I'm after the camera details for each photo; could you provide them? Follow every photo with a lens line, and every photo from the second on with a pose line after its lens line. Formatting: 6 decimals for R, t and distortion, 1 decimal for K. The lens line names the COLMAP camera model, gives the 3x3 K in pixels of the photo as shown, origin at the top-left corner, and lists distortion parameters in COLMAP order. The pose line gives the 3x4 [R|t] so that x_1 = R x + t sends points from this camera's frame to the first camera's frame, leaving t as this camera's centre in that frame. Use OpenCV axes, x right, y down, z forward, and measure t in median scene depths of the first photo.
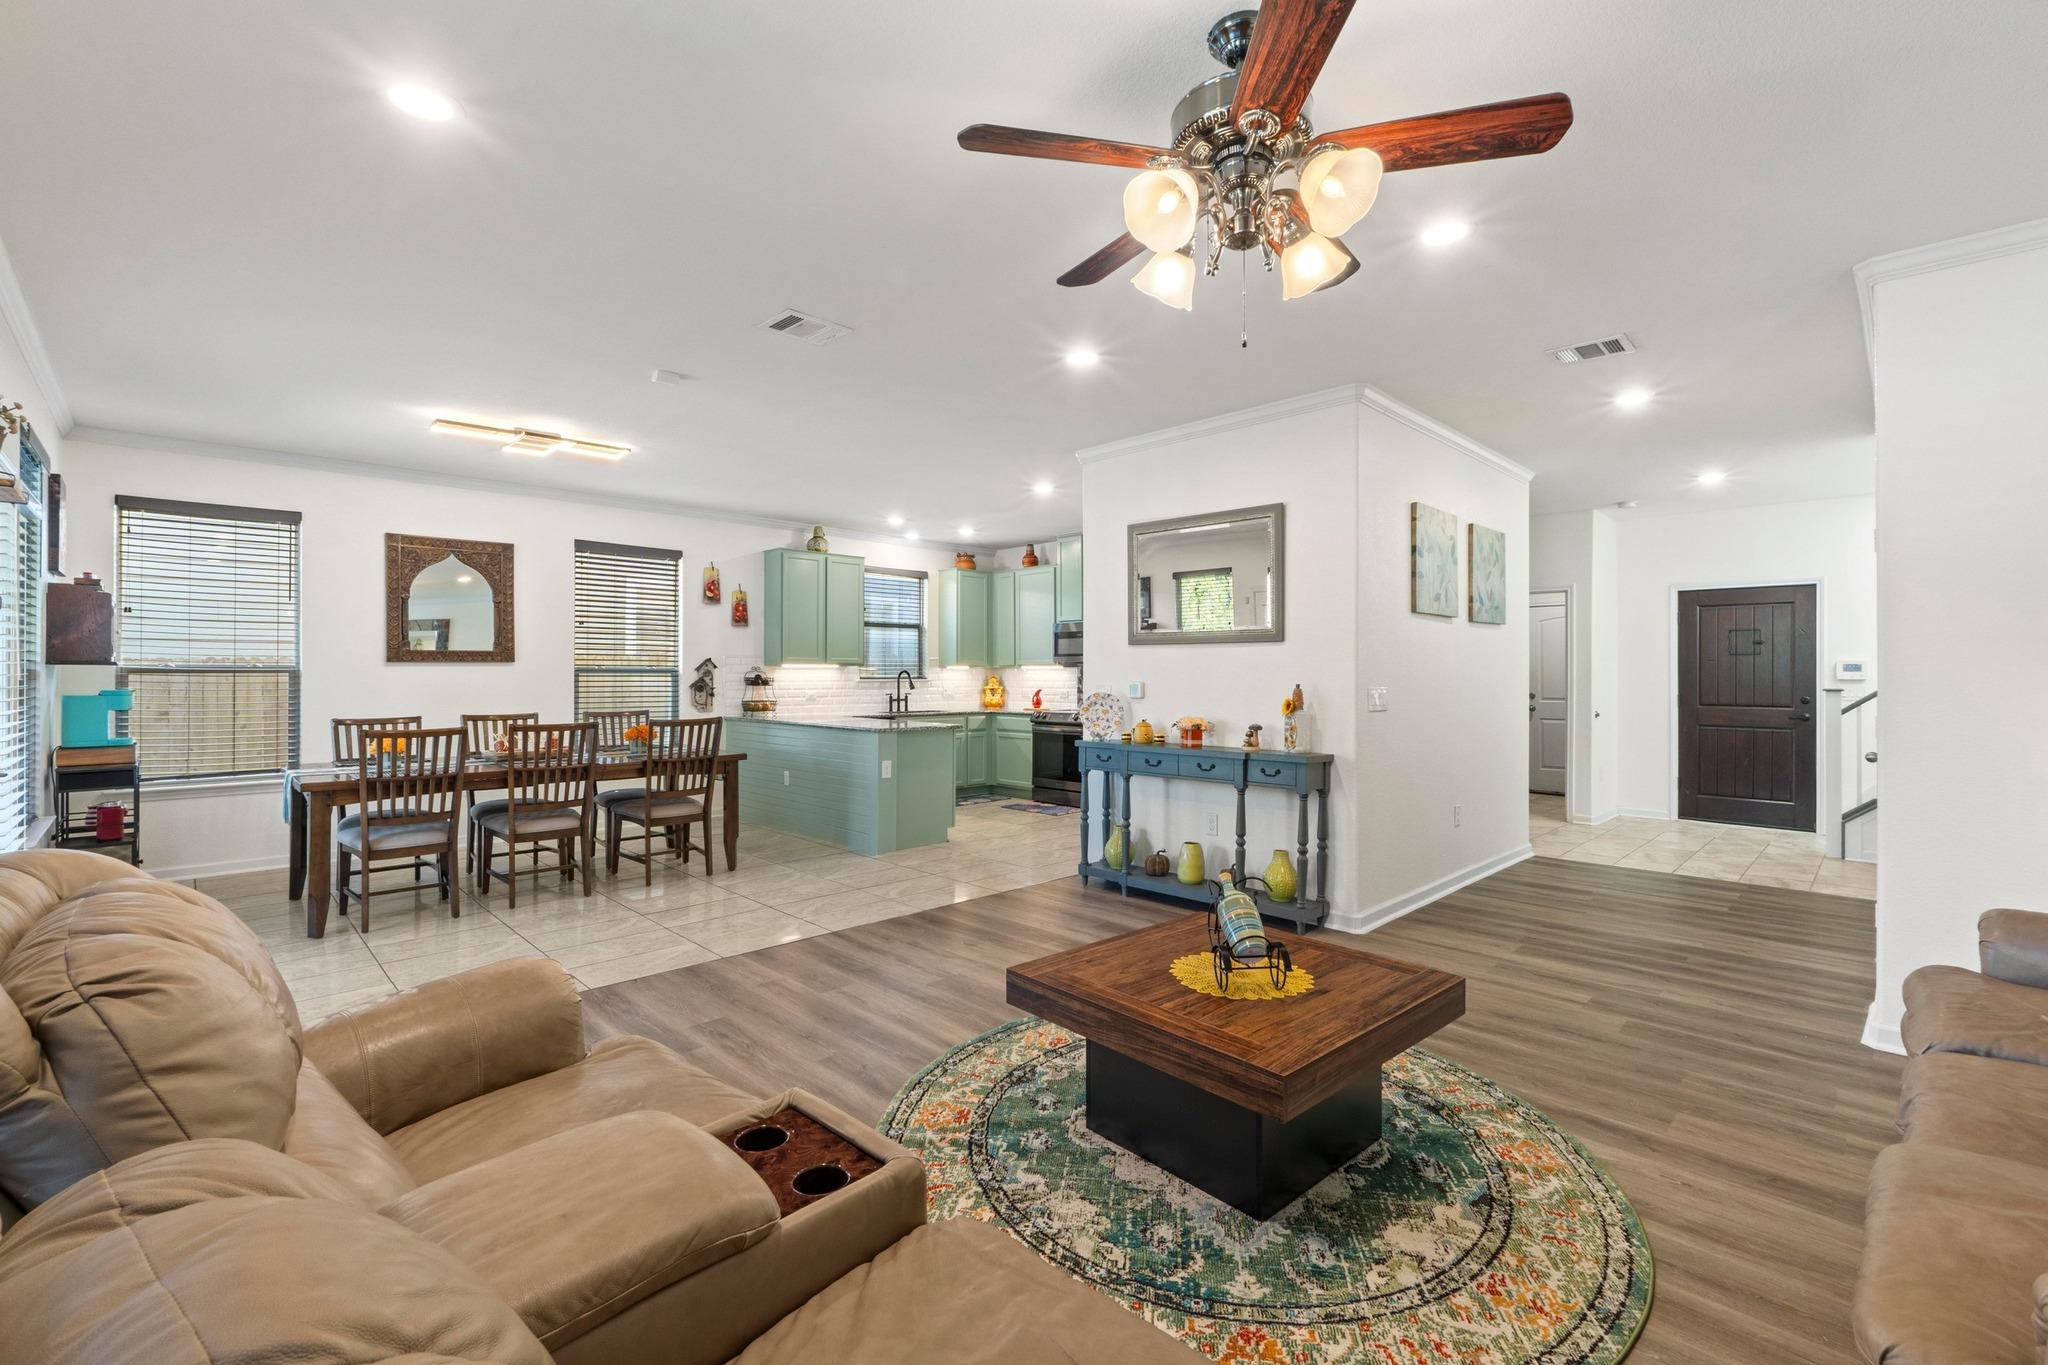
lens RADIAL K [[884.8, 0, 1002.1], [0, 884.8, 667.0], [0, 0, 1]] dist [-0.004234, -0.000800]
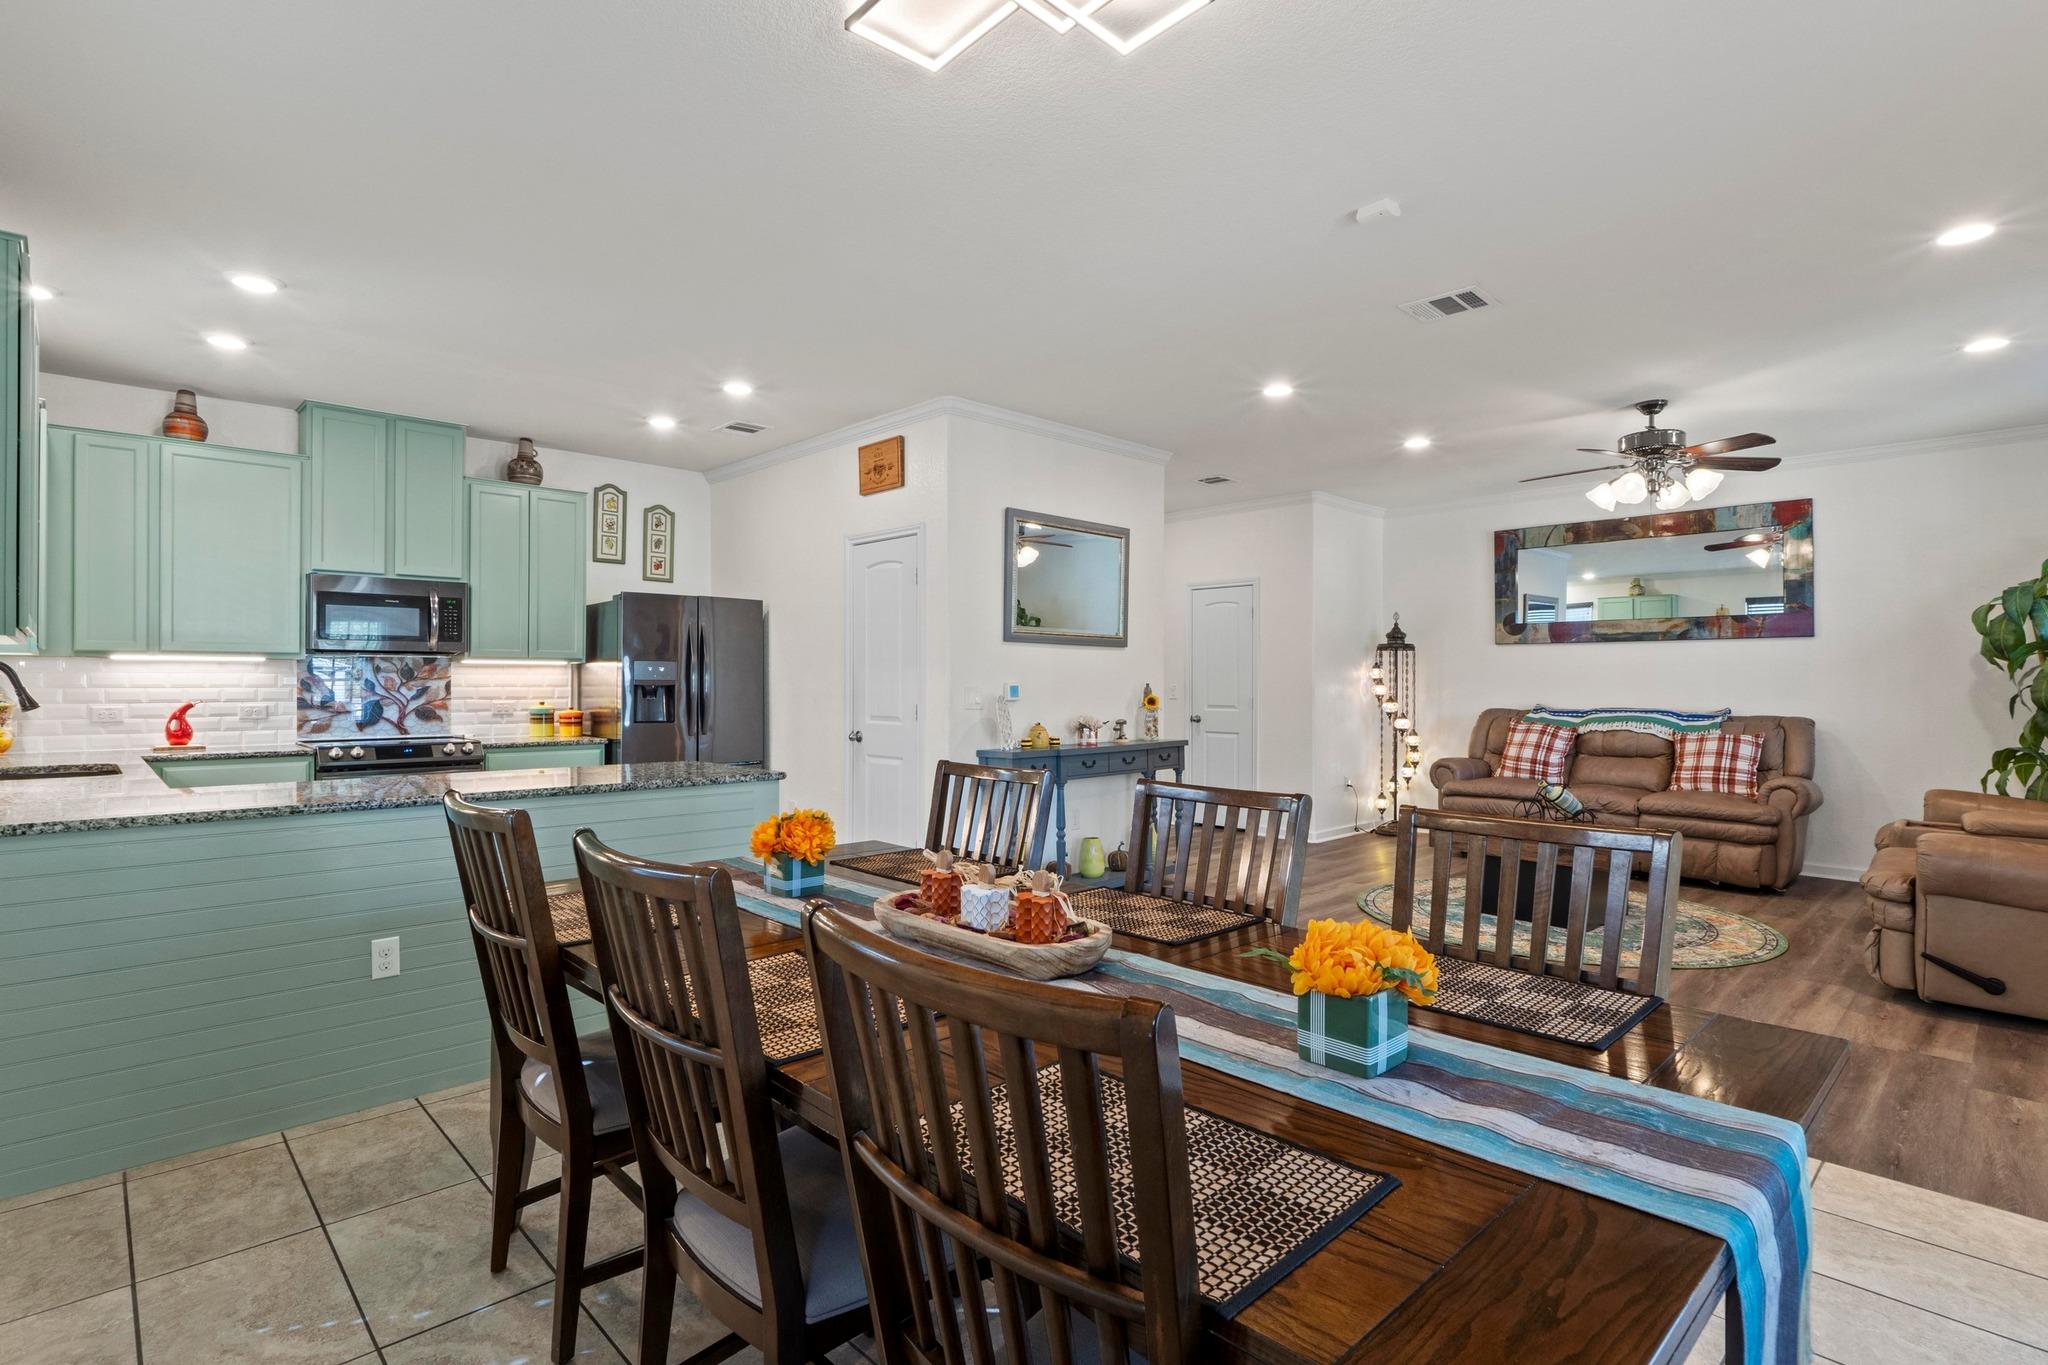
lens RADIAL K [[1001.4, 0, 1029.0], [0, 1001.4, 679.0], [0, 0, 1]] dist [-0.006212, 0.000479]
pose [[-0.016502, 0.002918, 0.999860, -1.861690], [-0.008741, 0.999957, -0.003062, 0.035205], [-0.999826, -0.008791, -0.016475, 2.129907]]
